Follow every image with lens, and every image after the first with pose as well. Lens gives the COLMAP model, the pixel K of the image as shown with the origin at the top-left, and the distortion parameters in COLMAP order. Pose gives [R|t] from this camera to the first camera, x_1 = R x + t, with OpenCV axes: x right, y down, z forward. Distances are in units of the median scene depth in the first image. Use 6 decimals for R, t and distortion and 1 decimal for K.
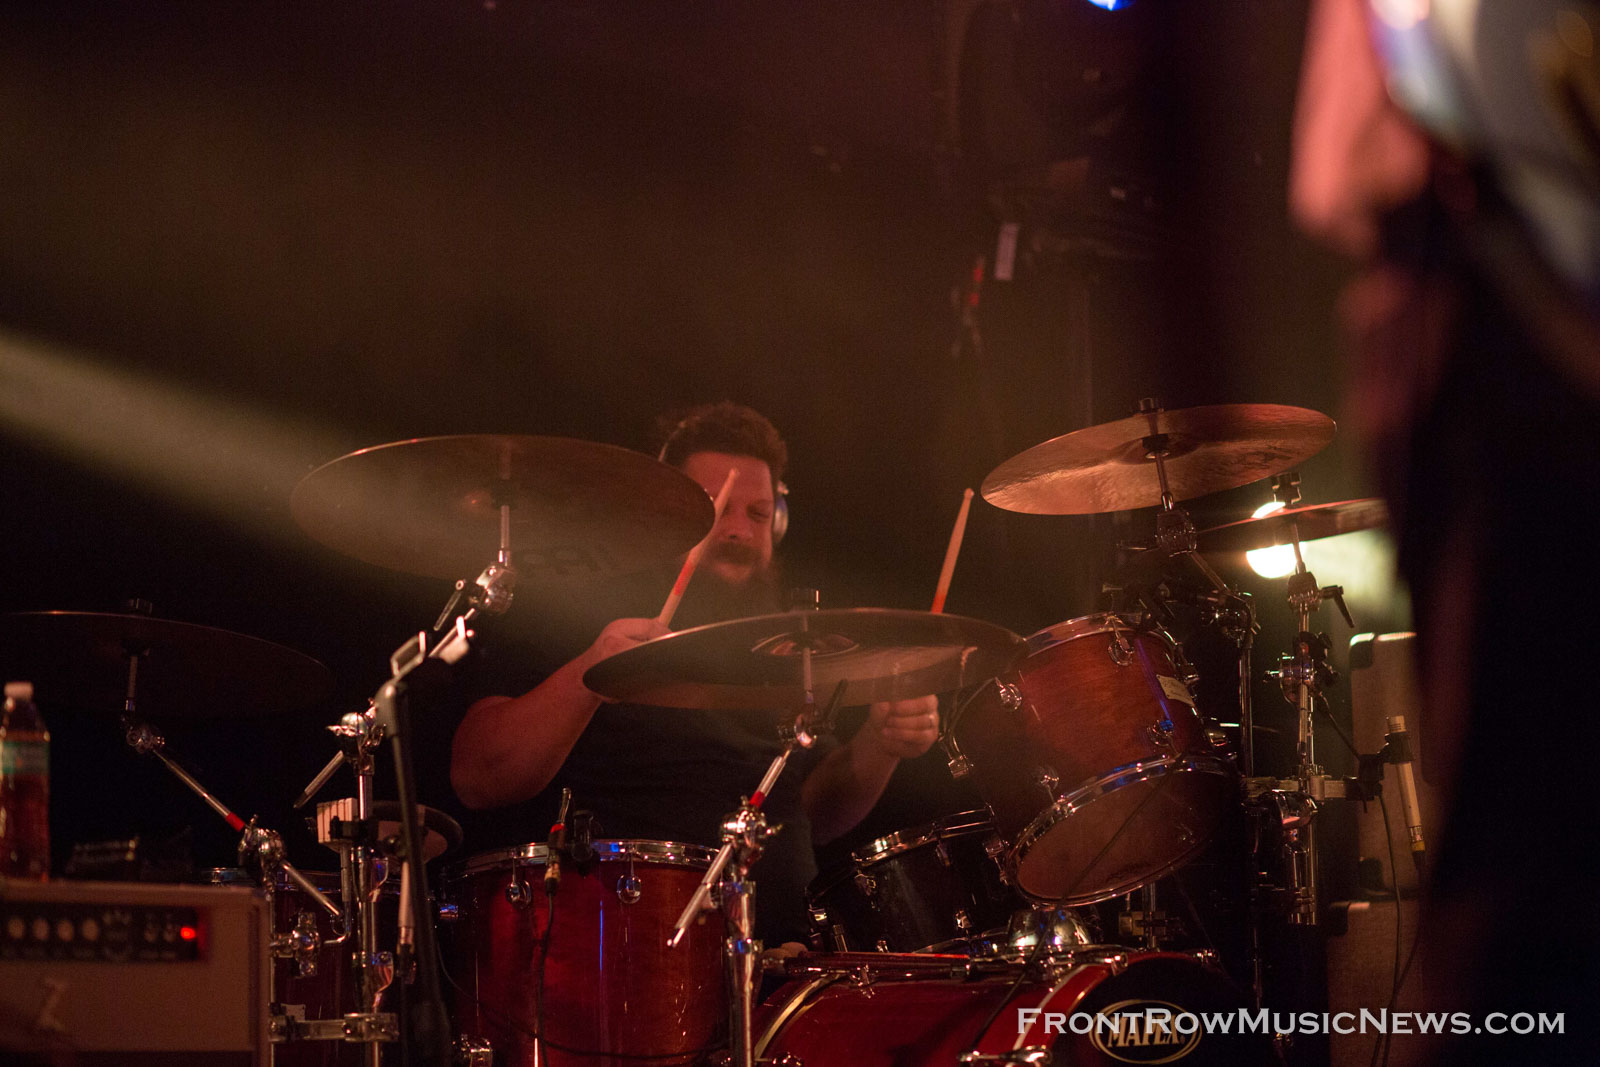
lens RADIAL K [[3772.0, 0, 800.0], [0, 3772.0, 533.5], [0, 0, 1]] dist [0.002984, -2.249341]
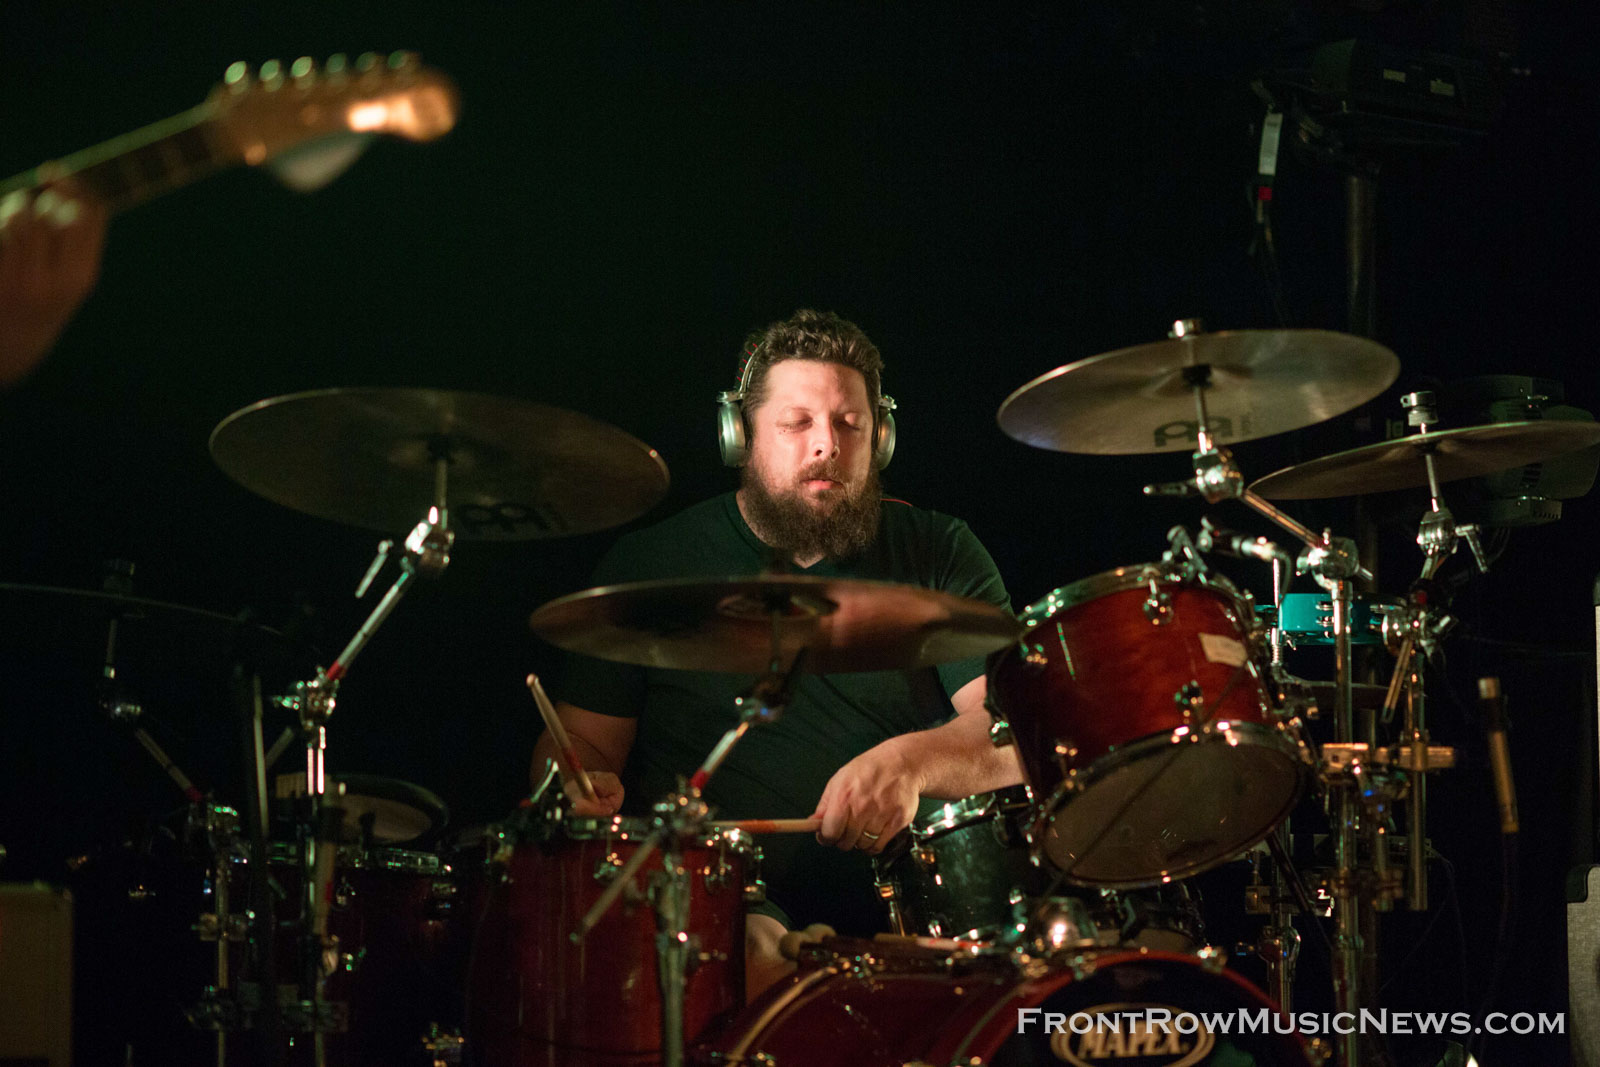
lens RADIAL K [[3772.0, 0, 800.0], [0, 3772.0, 533.5], [0, 0, 1]] dist [0.002984, -2.249341]
pose [[0.972535, -0.007881, -0.232623, 0.222015], [0.016641, 0.999223, 0.035718, -0.020974], [0.232160, -0.038608, 0.971911, 0.116122]]
